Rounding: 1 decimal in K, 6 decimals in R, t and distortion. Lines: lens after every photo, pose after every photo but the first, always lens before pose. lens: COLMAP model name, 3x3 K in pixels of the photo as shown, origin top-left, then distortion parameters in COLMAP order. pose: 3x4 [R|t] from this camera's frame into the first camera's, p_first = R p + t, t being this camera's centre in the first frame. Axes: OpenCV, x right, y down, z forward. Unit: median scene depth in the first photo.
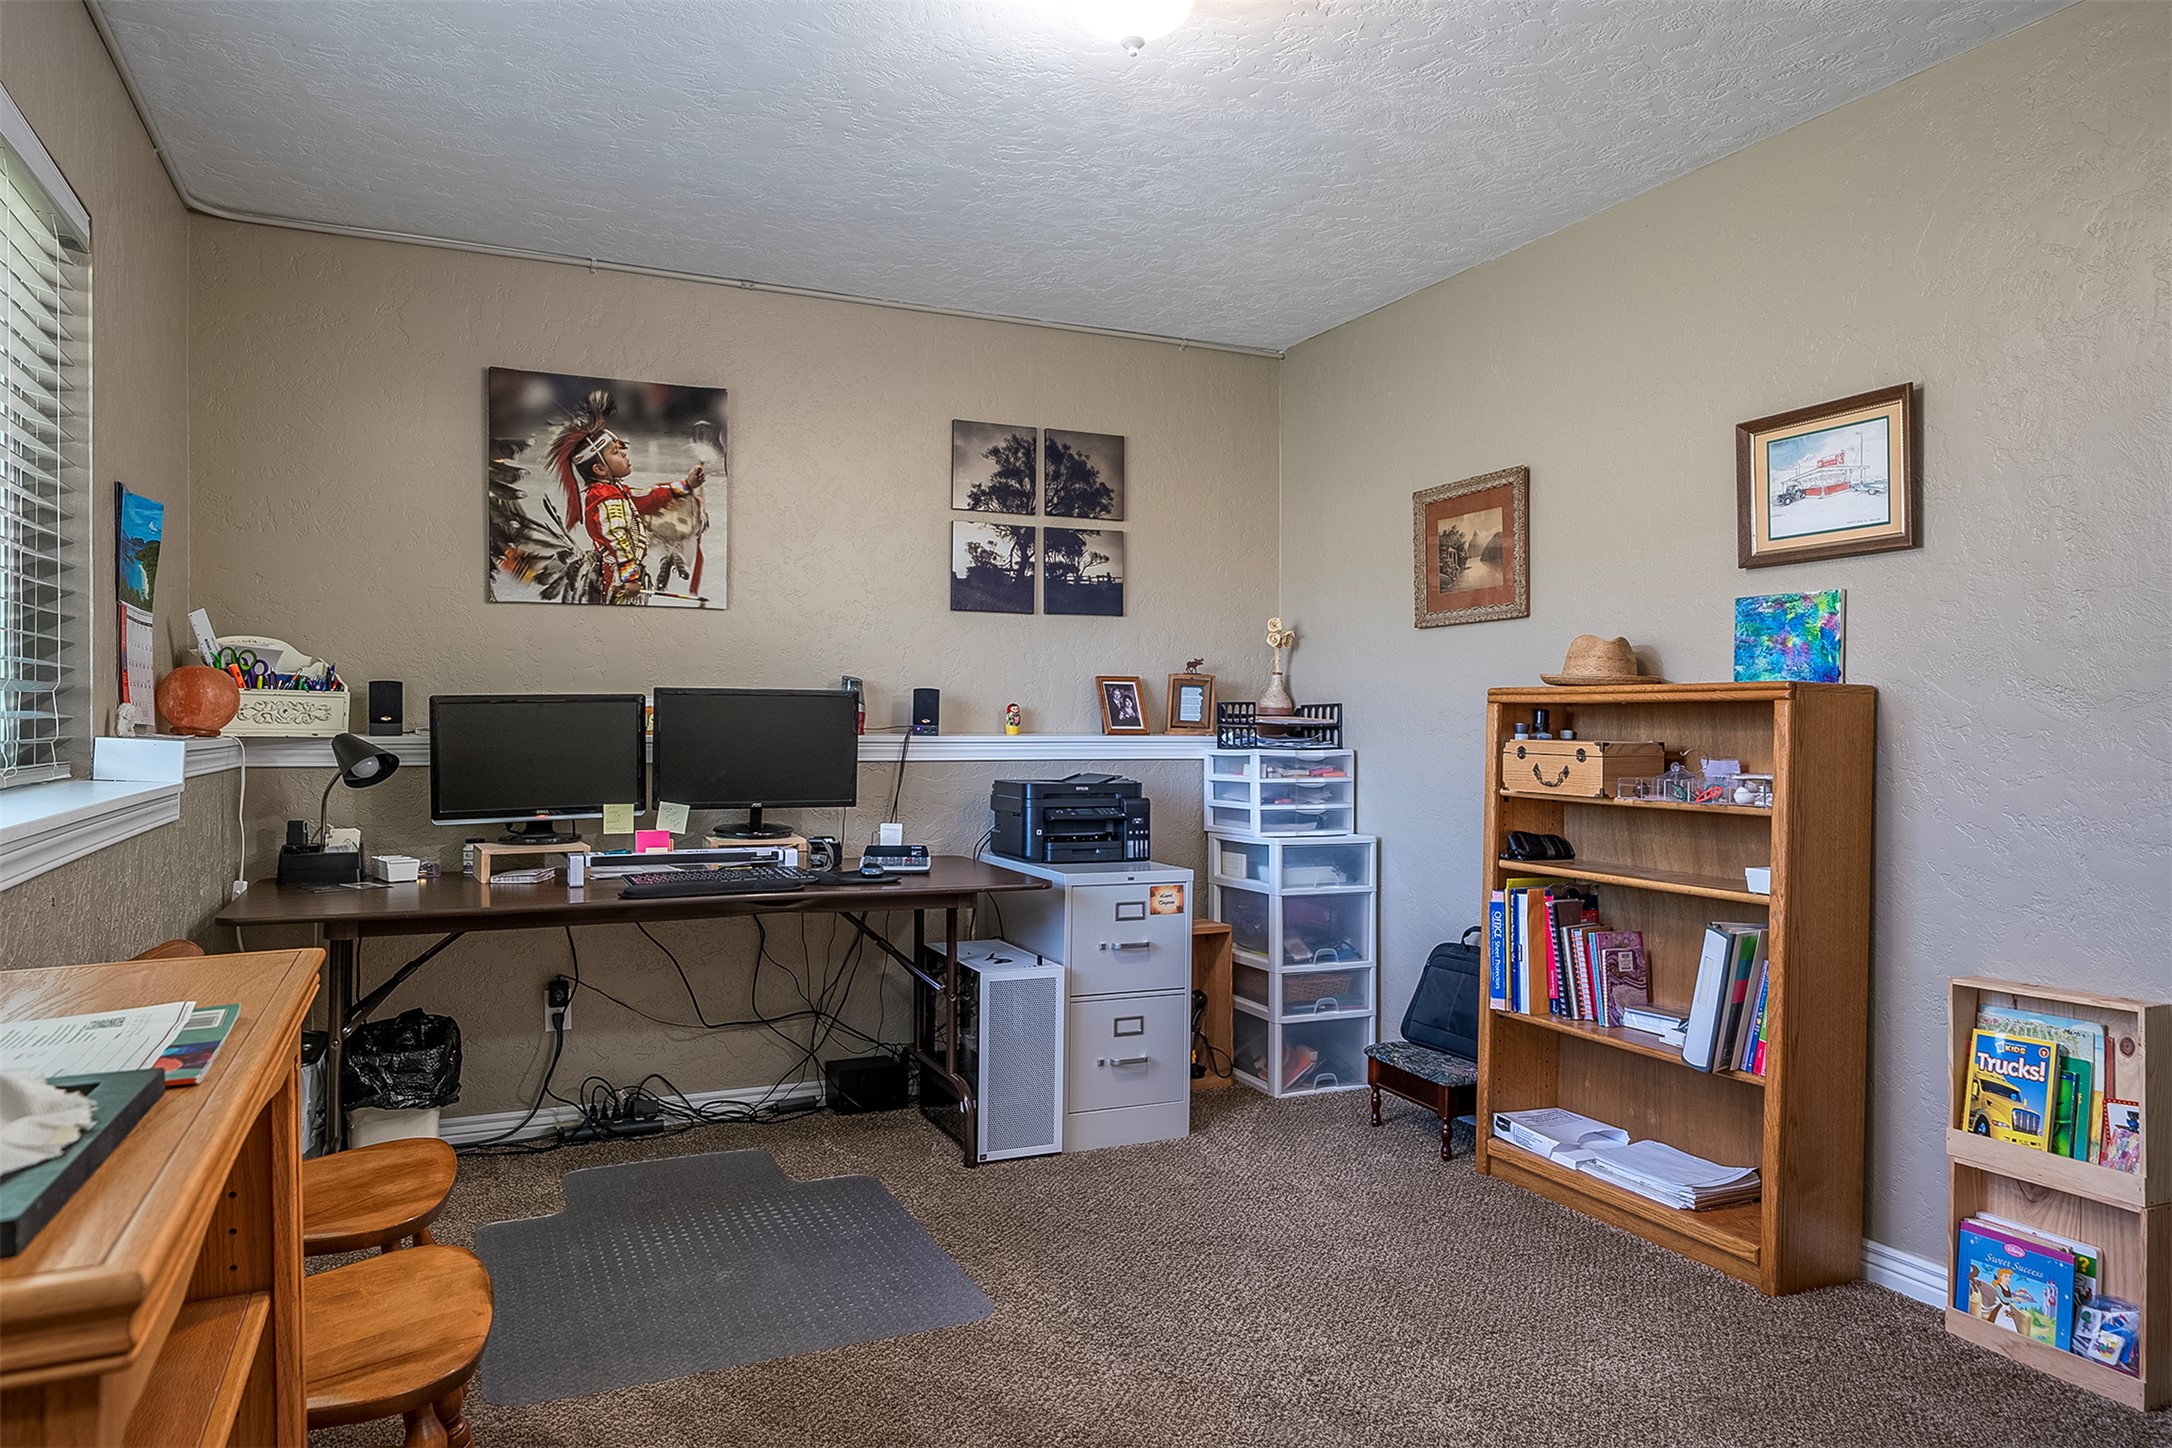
lens RADIAL K [[1364.3, 0, 1084.6], [0, 1364.3, 727.1], [0, 0, 1]] dist [0.000684, 0.000081]
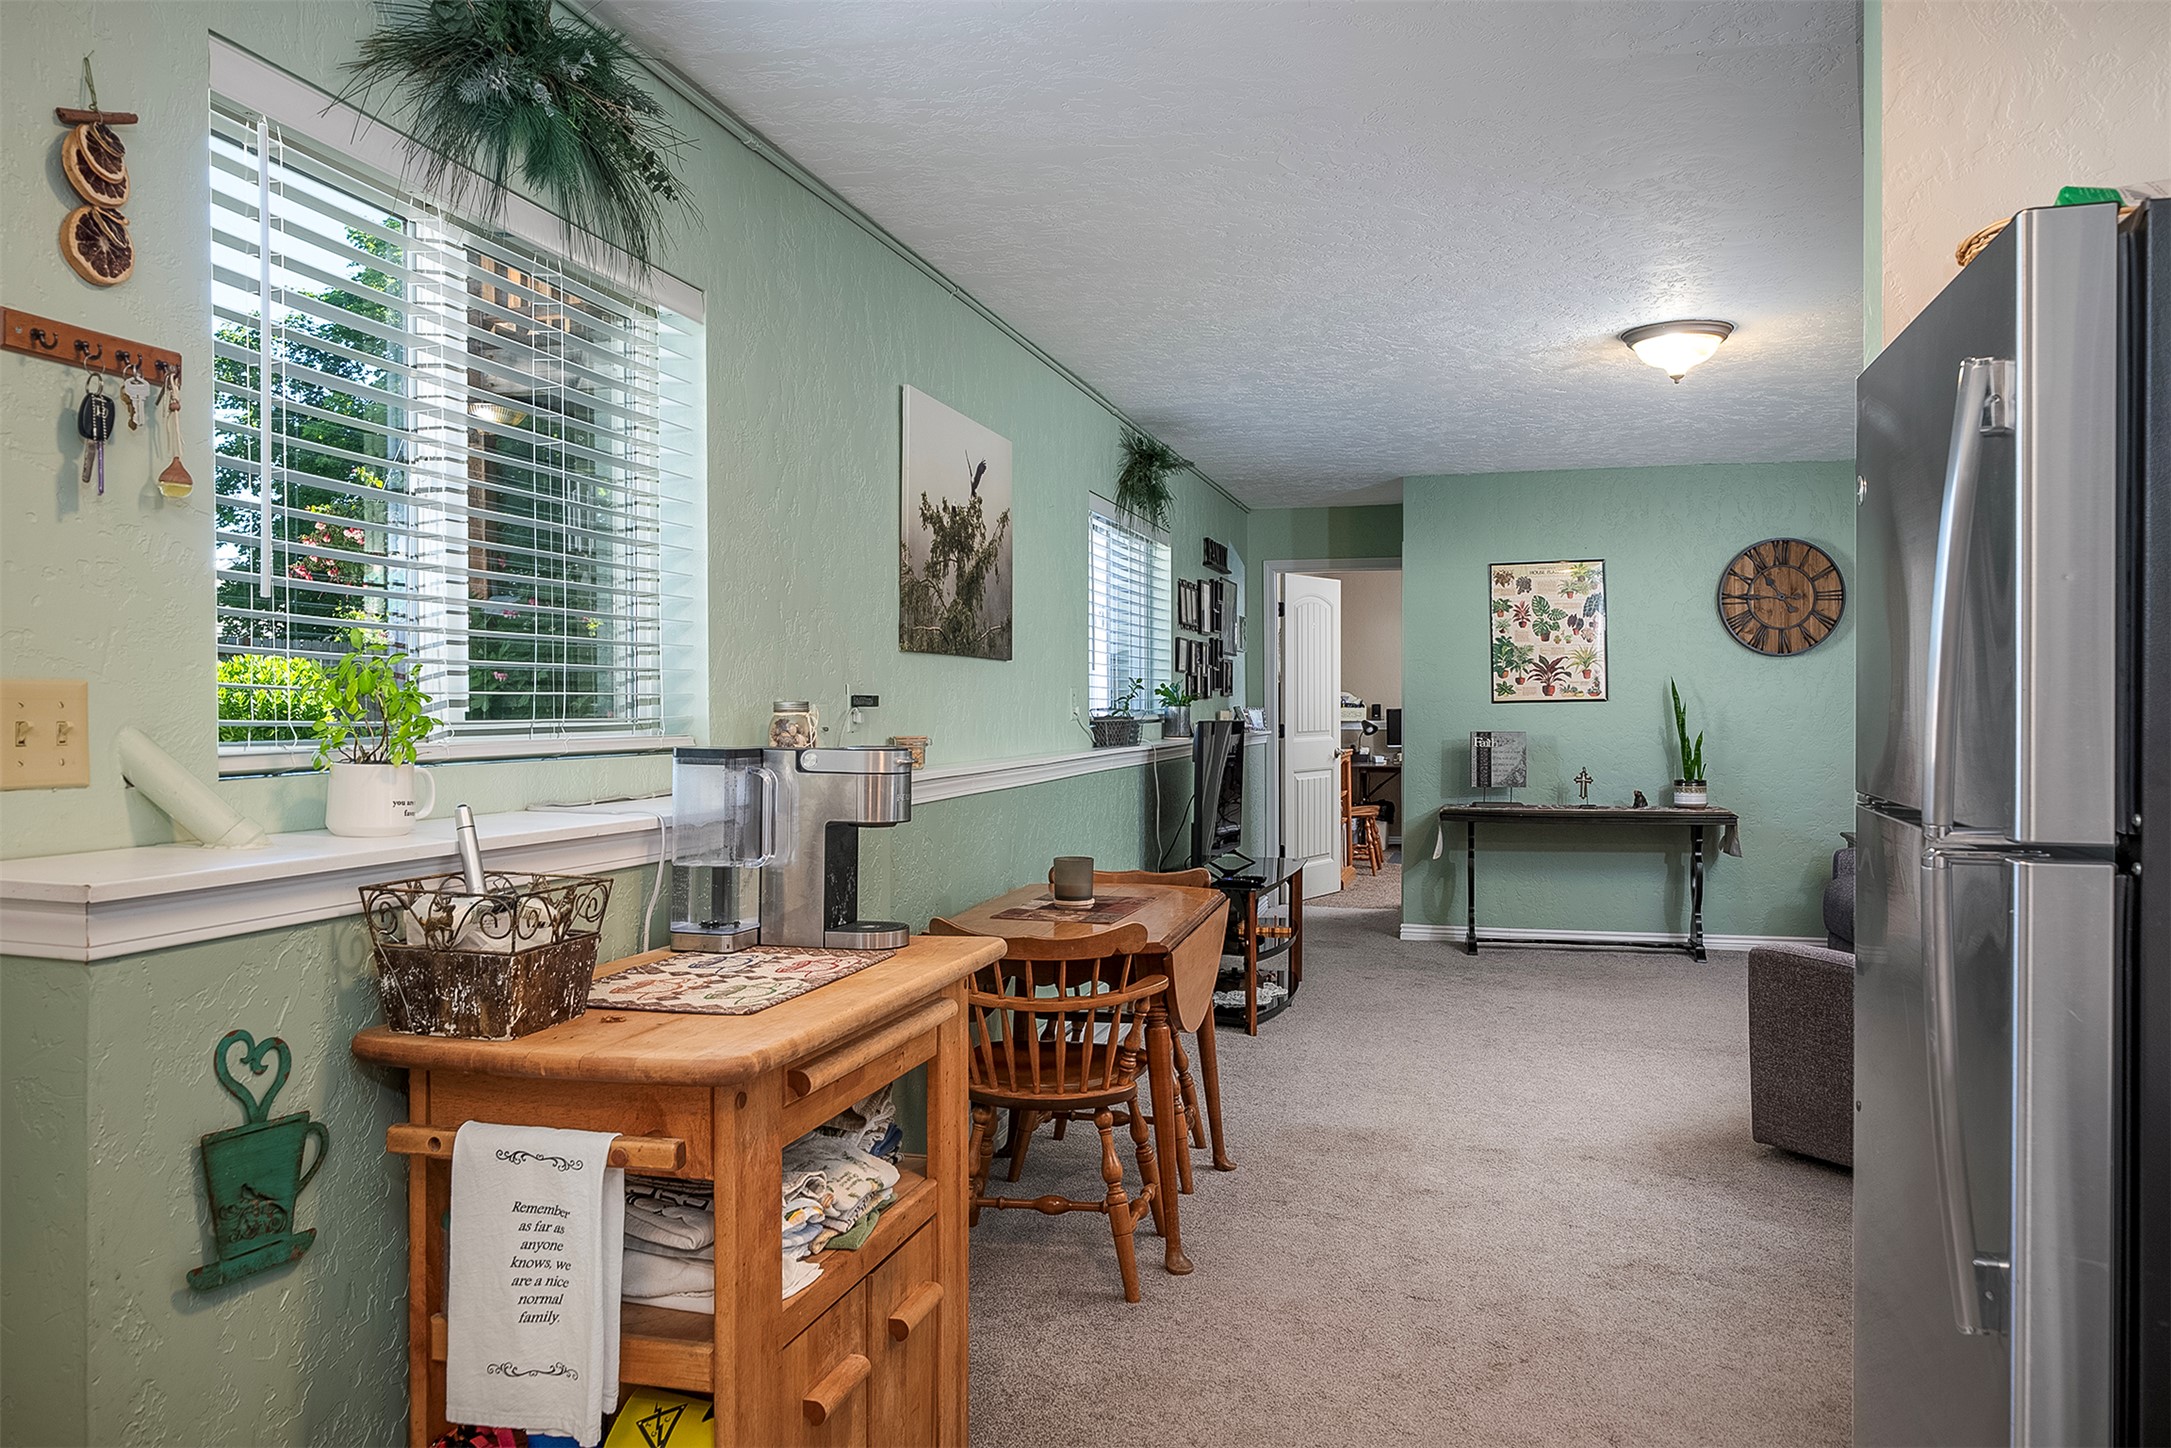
lens RADIAL K [[1534.4, 0, 1085.5], [0, 1534.4, 720.0], [0, 0, 1]] dist [-0.000102, -0.000003]
pose [[0.761104, -0.000852, -0.648629, 1.435289], [-0.000520, 0.999998, -0.001924, 0.012307], [0.648630, 0.001802, 0.761102, -2.408779]]
